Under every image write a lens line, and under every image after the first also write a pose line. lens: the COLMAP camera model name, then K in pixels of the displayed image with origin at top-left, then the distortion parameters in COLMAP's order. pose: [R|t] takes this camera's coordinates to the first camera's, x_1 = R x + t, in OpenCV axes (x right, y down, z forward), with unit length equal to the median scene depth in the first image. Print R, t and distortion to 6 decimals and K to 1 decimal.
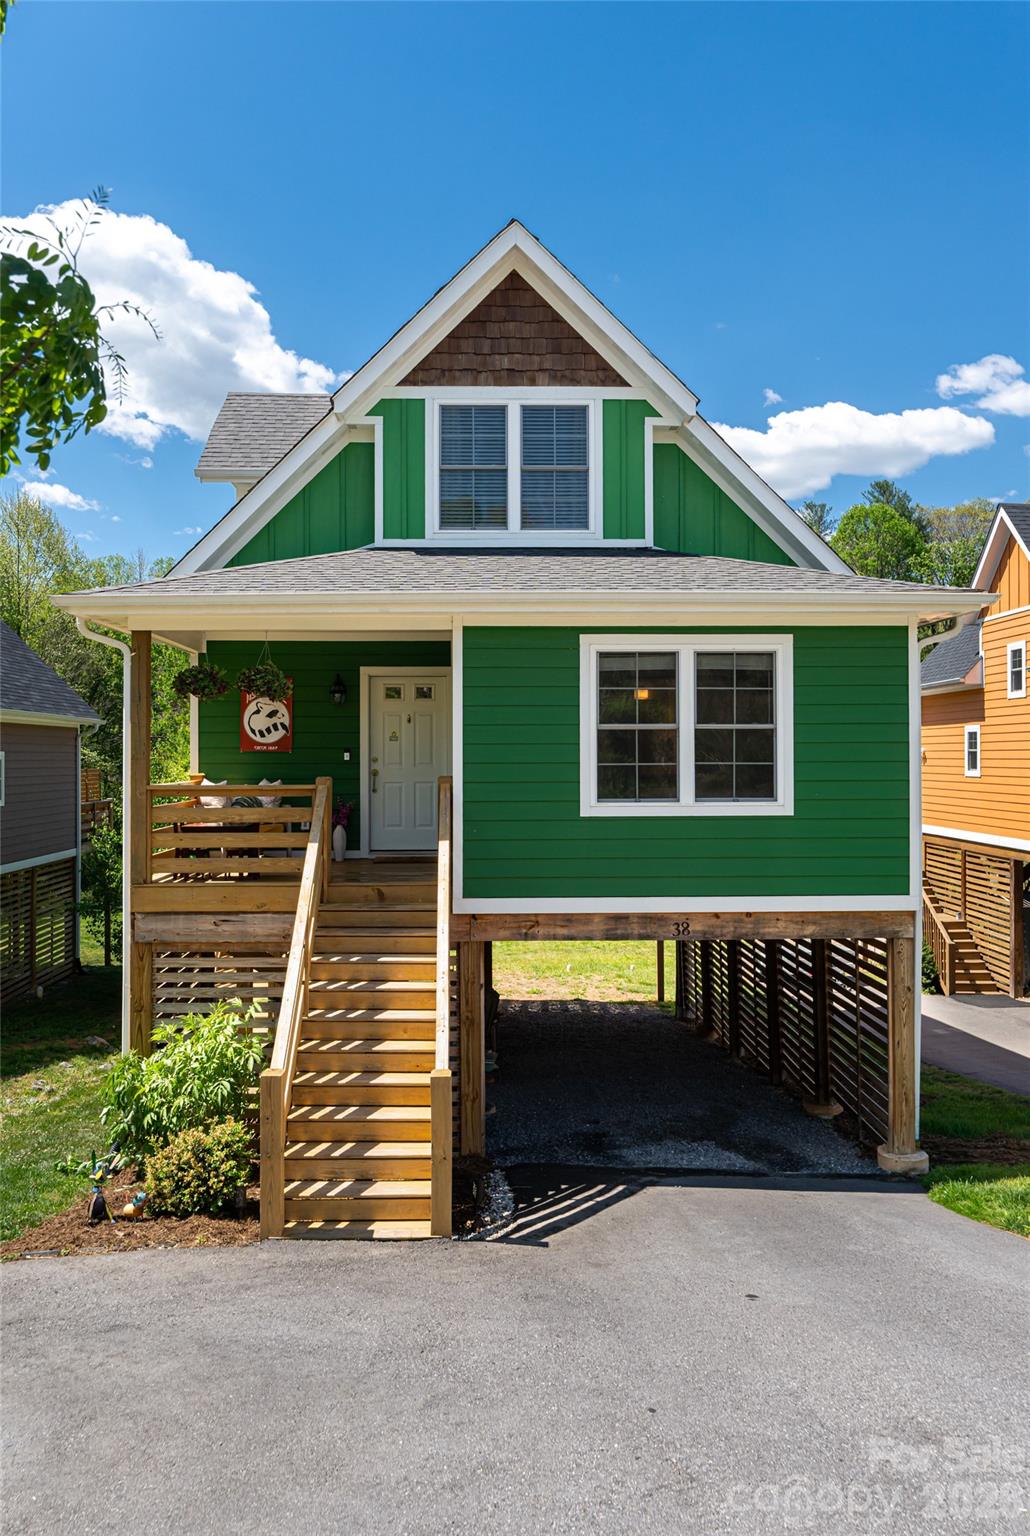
lens RADIAL K [[1060.4, 0, 474.3], [0, 1060.4, 748.2], [0, 0, 1]] dist [0.006220, -0.004388]
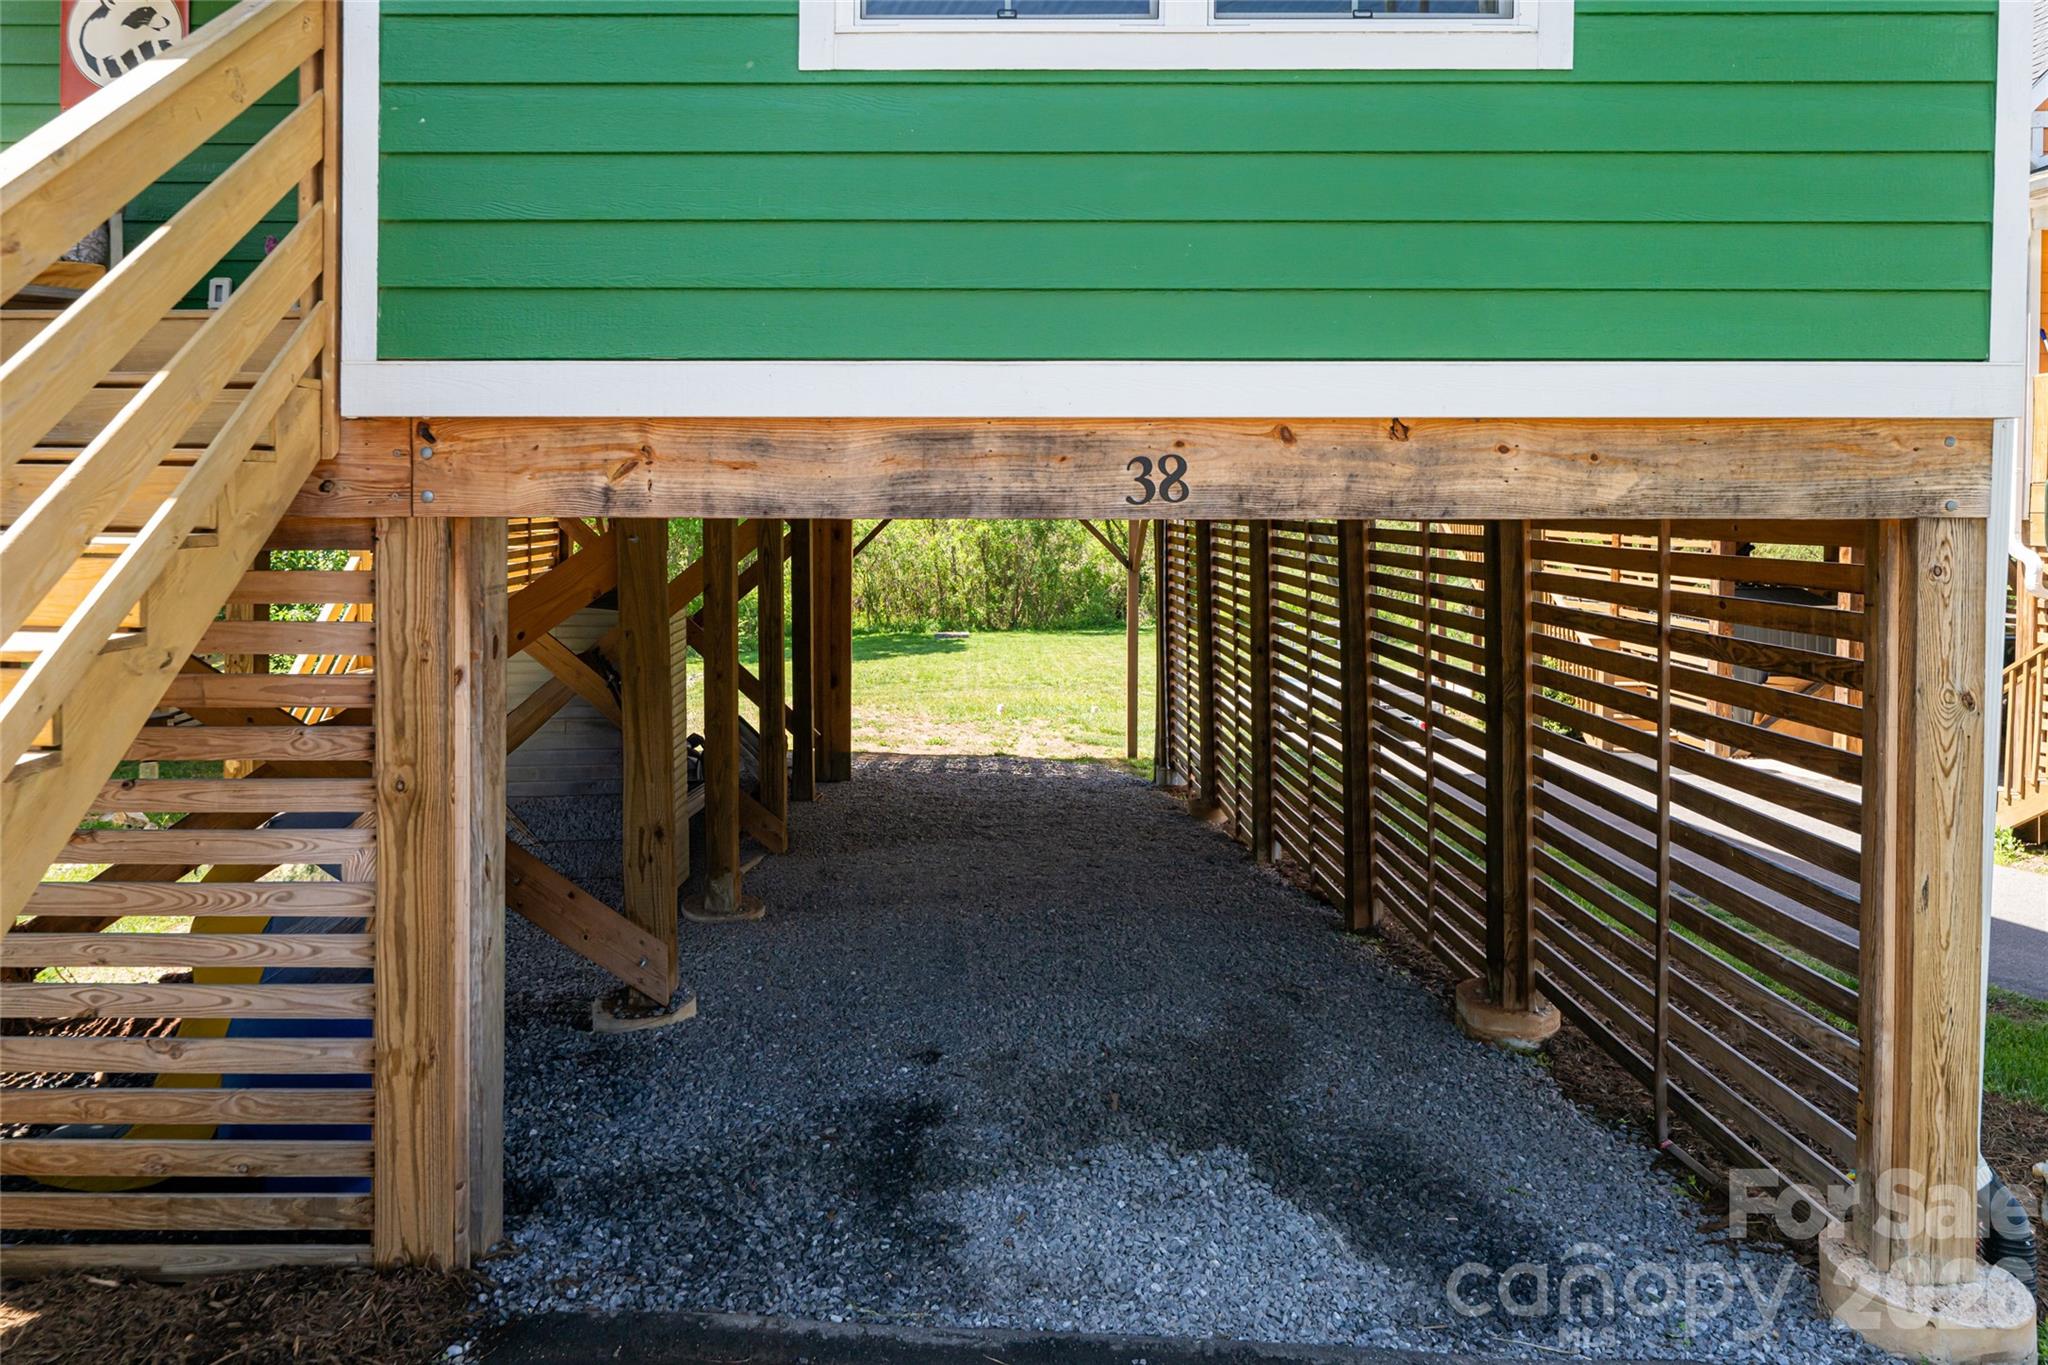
lens RADIAL K [[1210.4, 0, 913.0], [0, 1210.4, 499.8], [0, 0, 1]] dist [0.004830, -0.002060]
pose [[0.999830, 0.008829, -0.016204, 0.111526], [-0.008480, 0.999733, 0.021510, 0.139466], [0.016389, -0.021368, 0.999637, 0.557437]]
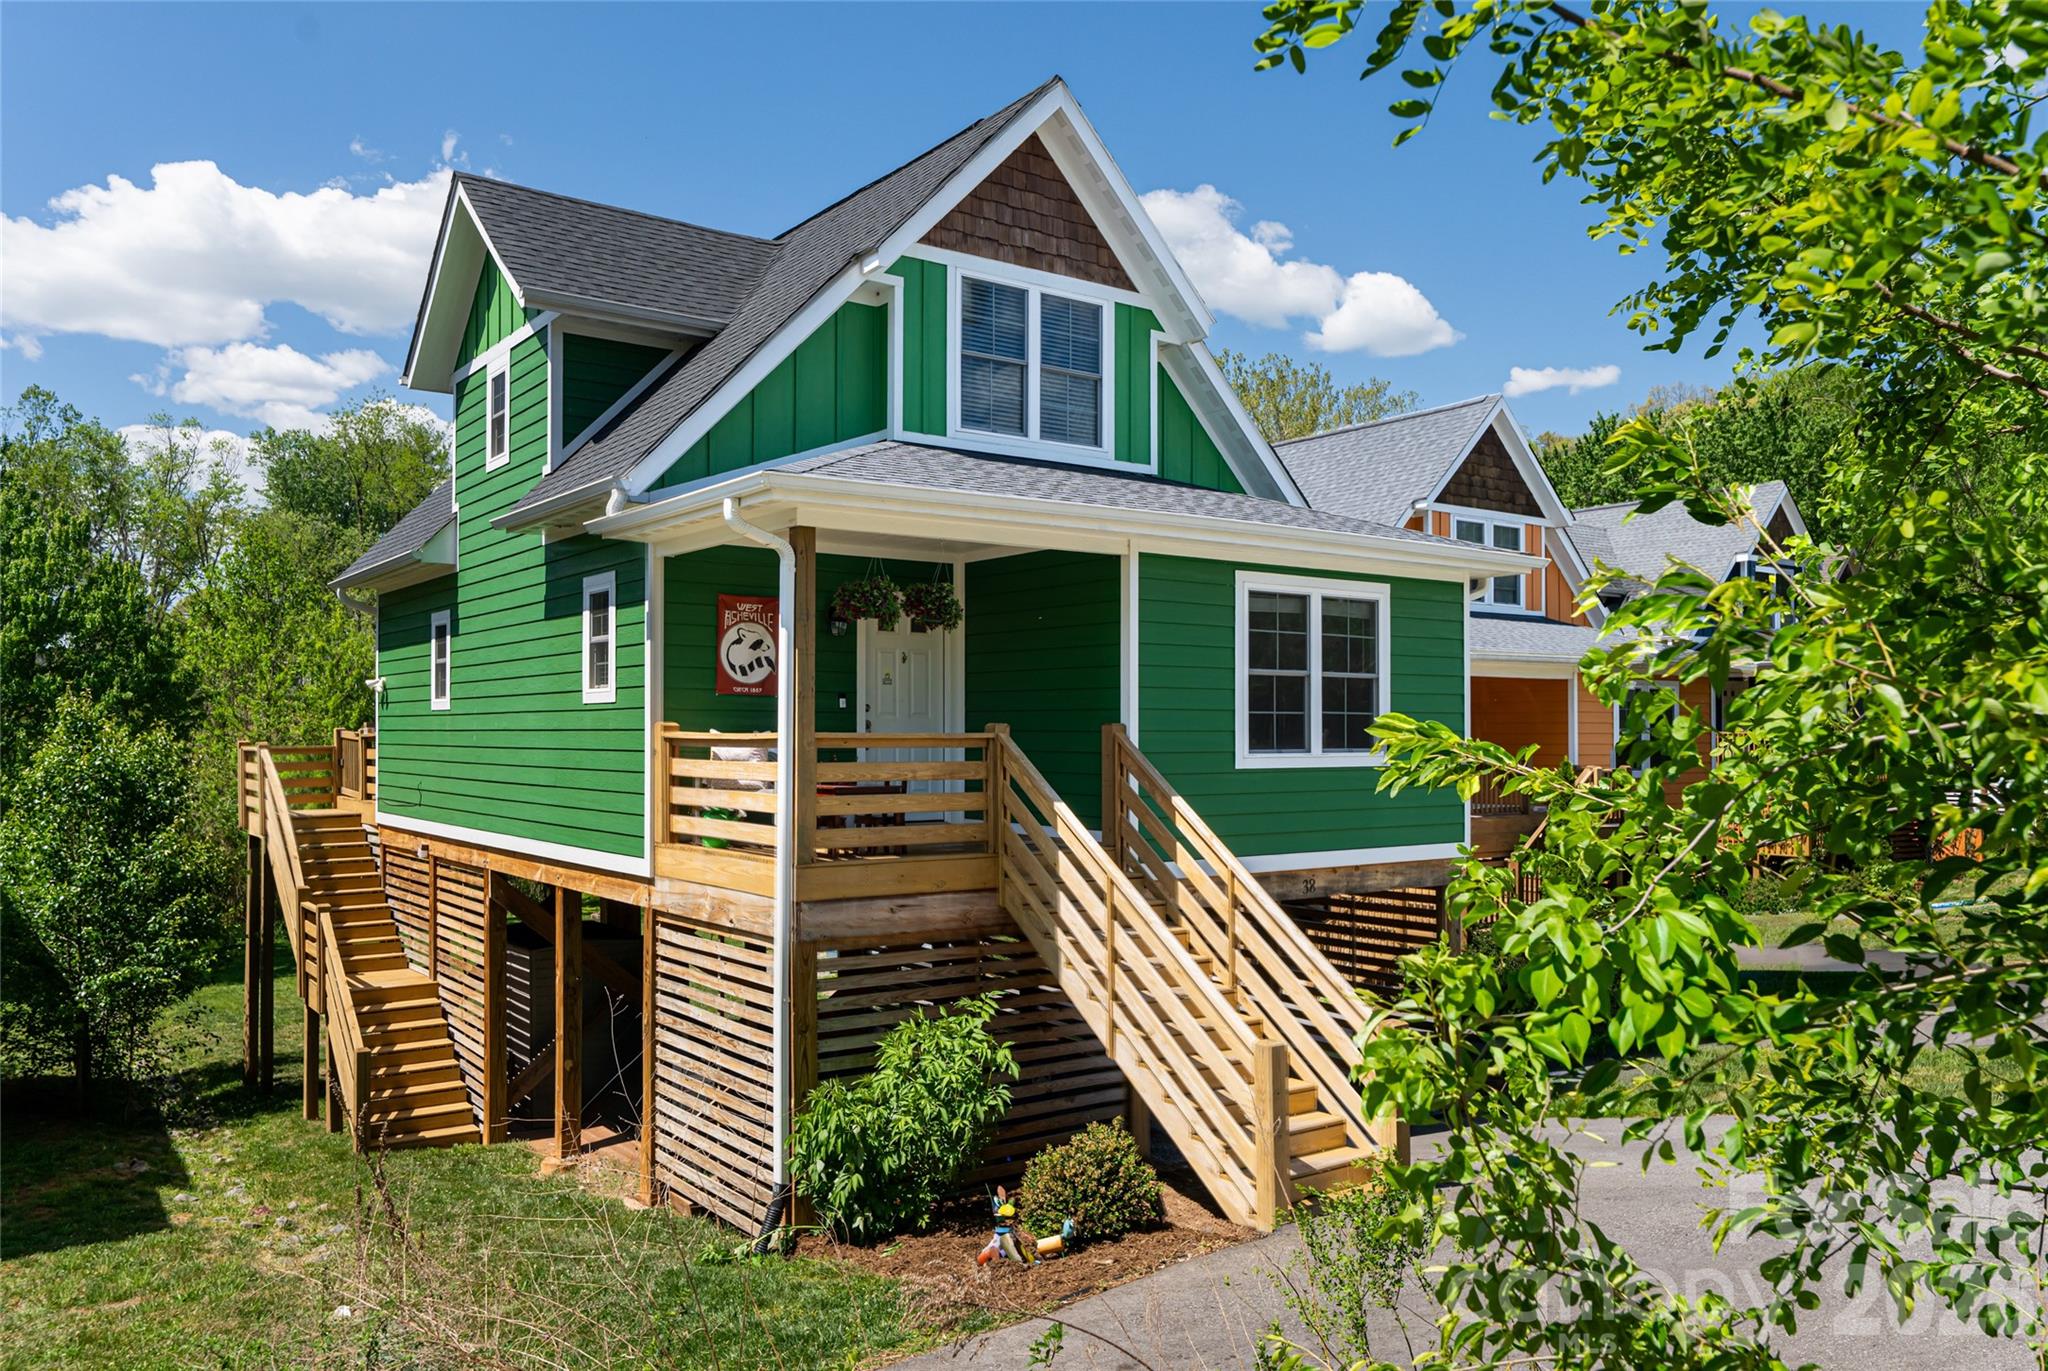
lens RADIAL K [[1490.5, 0, 934.7], [0, 1490.5, 688.8], [0, 0, 1]] dist [0.037529, 0.002507]
pose [[0.834853, 0.023388, 0.549976, -0.677418], [-0.009230, 0.999551, -0.028494, 0.028230], [-0.550395, 0.018712, 0.834694, 0.054875]]
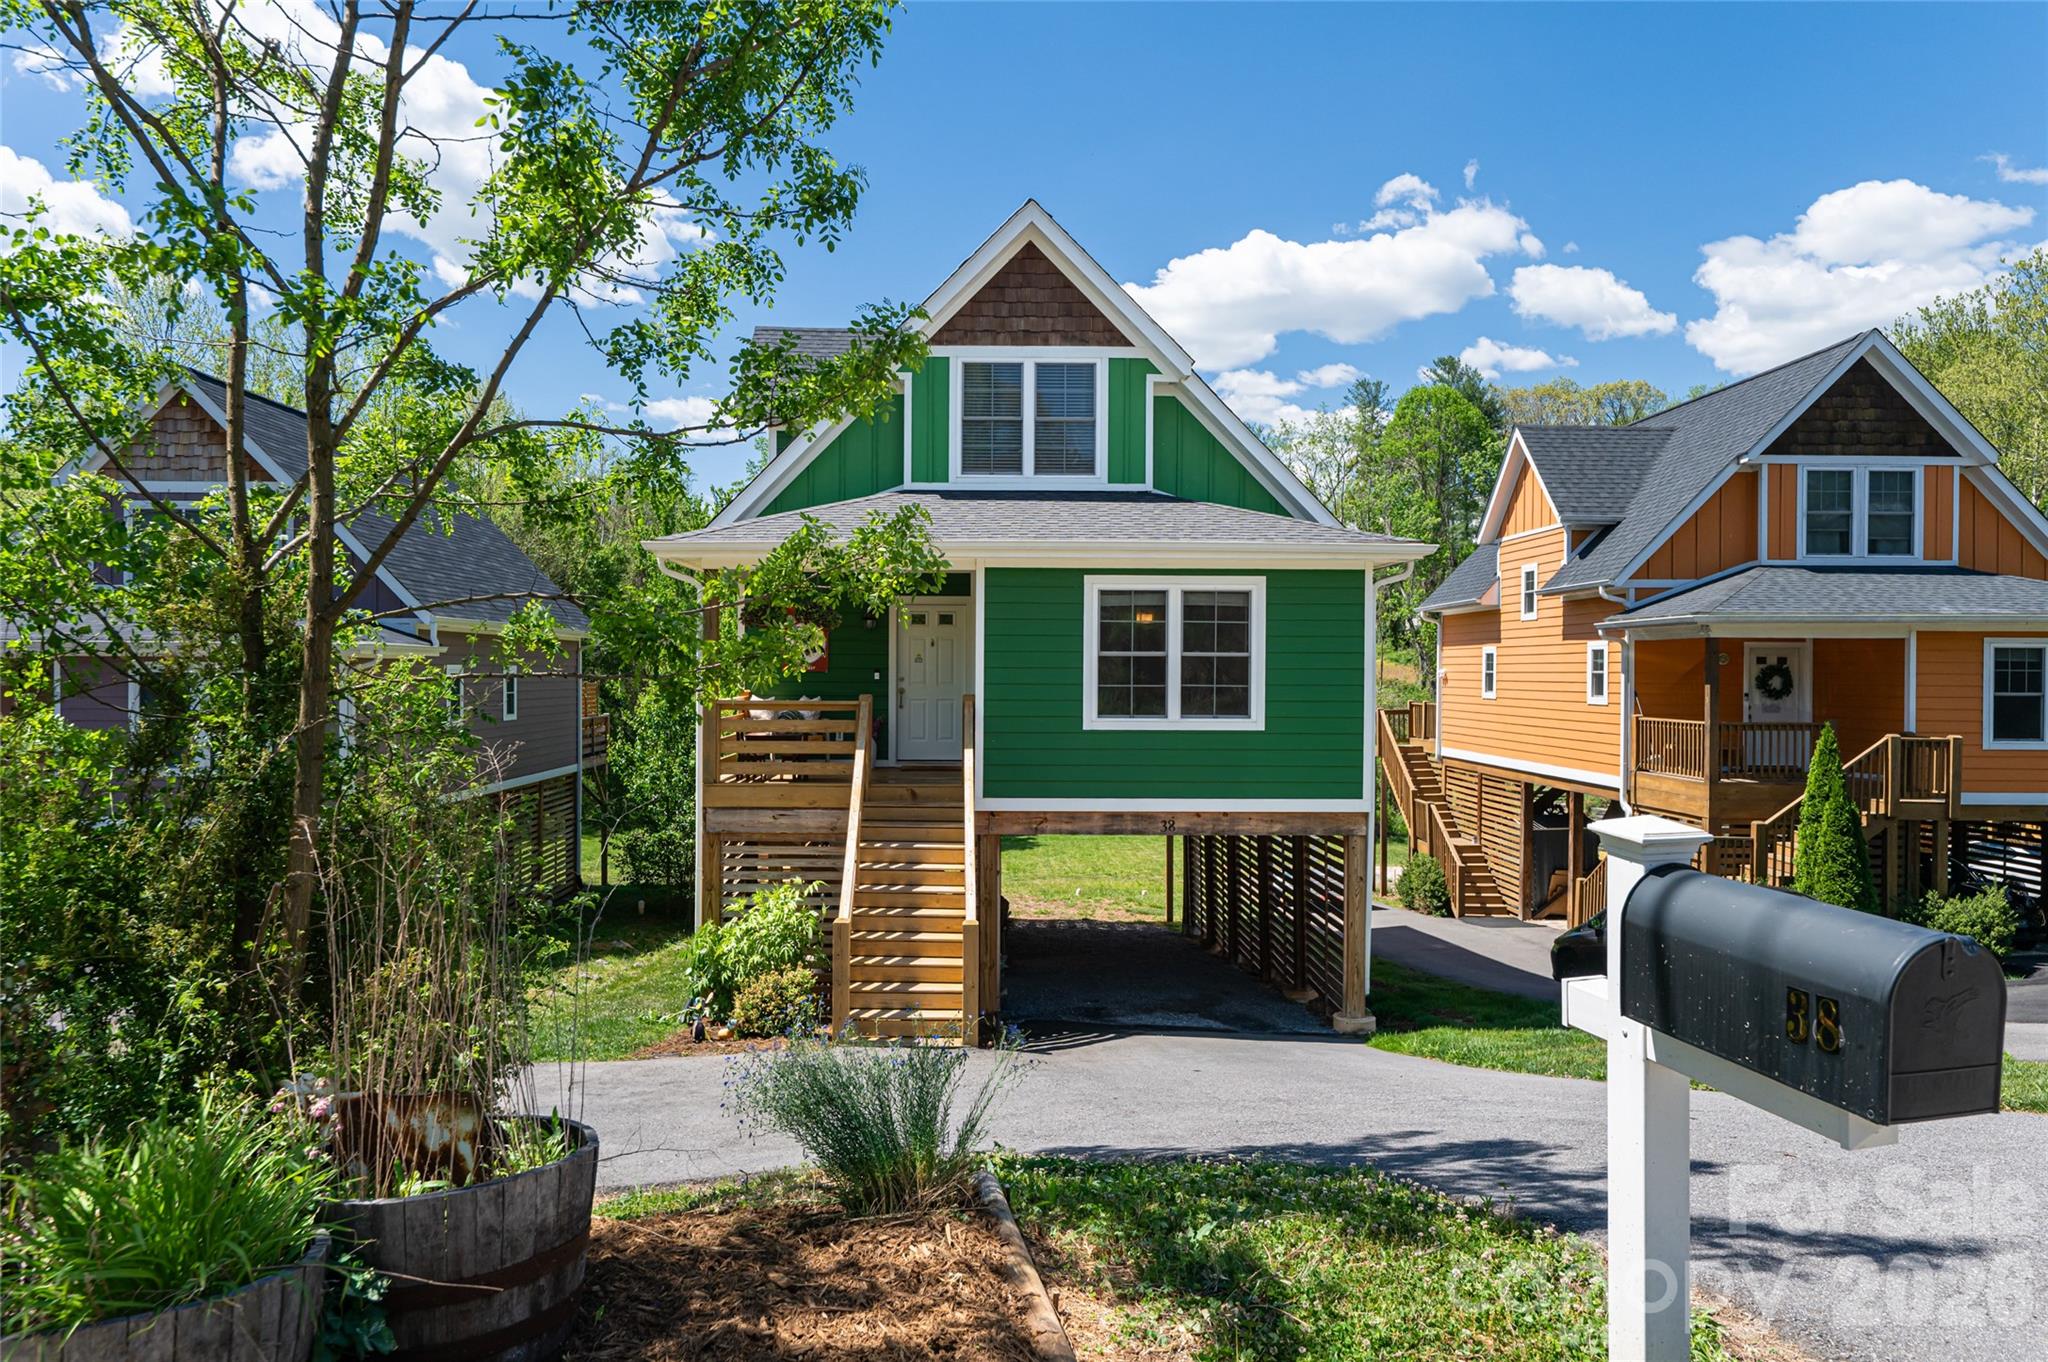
lens RADIAL K [[1231.5, 0, 955.9], [0, 1231.5, 682.8], [0, 0, 1]] dist [0.003225, -0.000490]
pose [[0.999859, 0.008056, -0.014711, -0.017869], [-0.007789, 0.999806, 0.018076, -0.009271], [0.014853, -0.017959, 0.999728, -0.303791]]
